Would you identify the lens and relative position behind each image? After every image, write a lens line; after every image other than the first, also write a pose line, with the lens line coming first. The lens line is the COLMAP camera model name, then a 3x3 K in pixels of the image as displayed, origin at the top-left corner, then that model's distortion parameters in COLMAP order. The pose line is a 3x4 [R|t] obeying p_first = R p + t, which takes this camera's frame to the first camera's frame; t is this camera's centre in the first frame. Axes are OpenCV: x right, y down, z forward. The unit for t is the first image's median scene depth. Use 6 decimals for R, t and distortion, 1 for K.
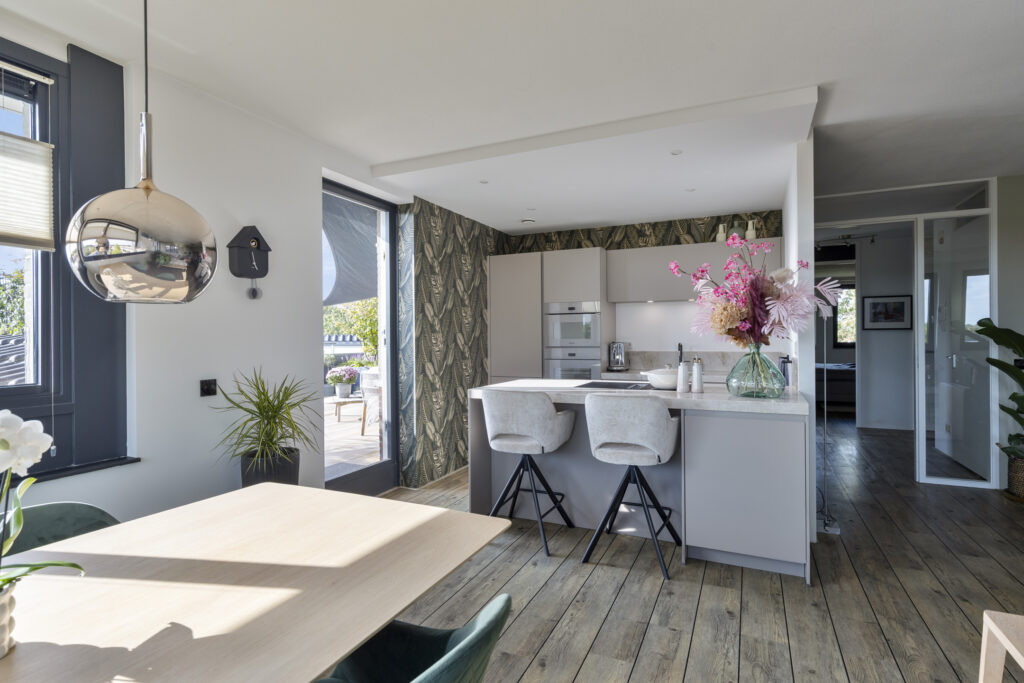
lens RADIAL K [[520.0, 0, 511.8], [0, 520.0, 337.6], [0, 0, 1]] dist [0.006168, 0.000236]
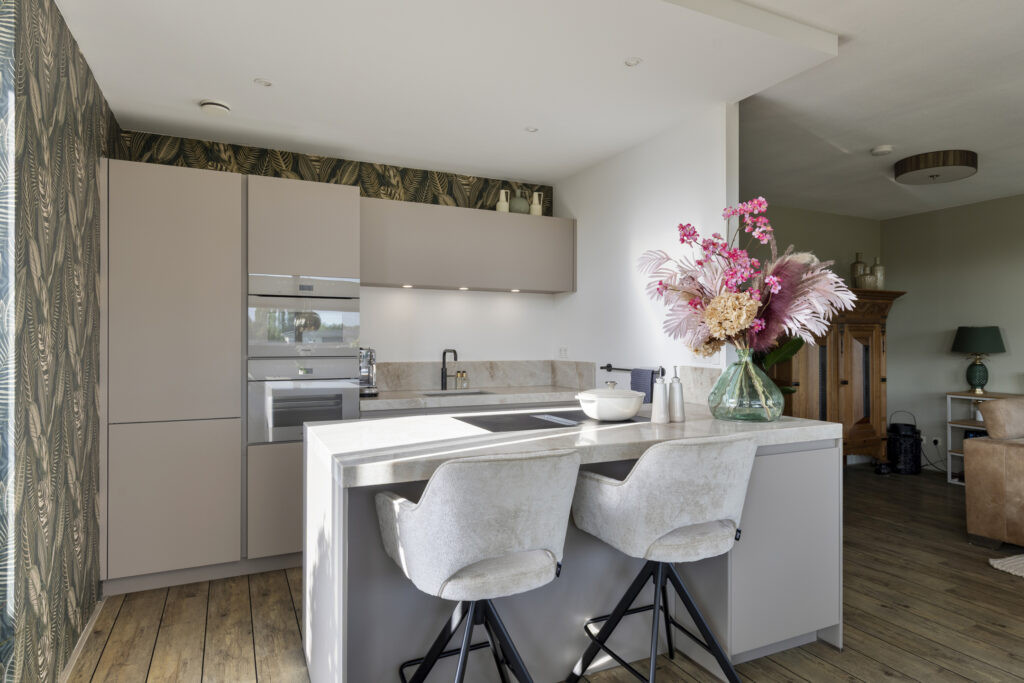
lens RADIAL K [[610.6, 0, 522.5], [0, 610.6, 343.5], [0, 0, 1]] dist [0.004589, -0.000693]
pose [[0.628023, 0.004815, 0.778180, -0.252513], [-0.005707, 0.999982, -0.001581, 0.003483], [-0.778174, -0.003448, 0.628040, 0.418656]]
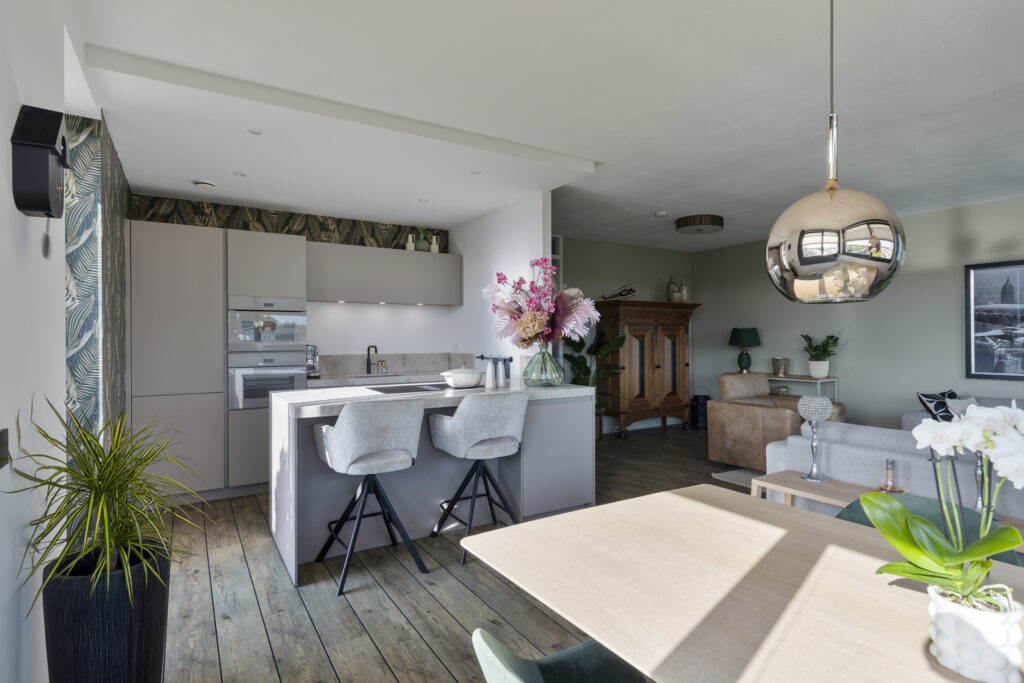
lens RADIAL K [[539.2, 0, 526.3], [0, 539.2, 340.1], [0, 0, 1]] dist [0.004524, -0.001737]
pose [[0.531900, 0.000923, 0.846807, -0.400316], [-0.000802, 1.000000, -0.000586, 0.000517], [-0.846807, -0.000368, 0.531900, 0.202717]]
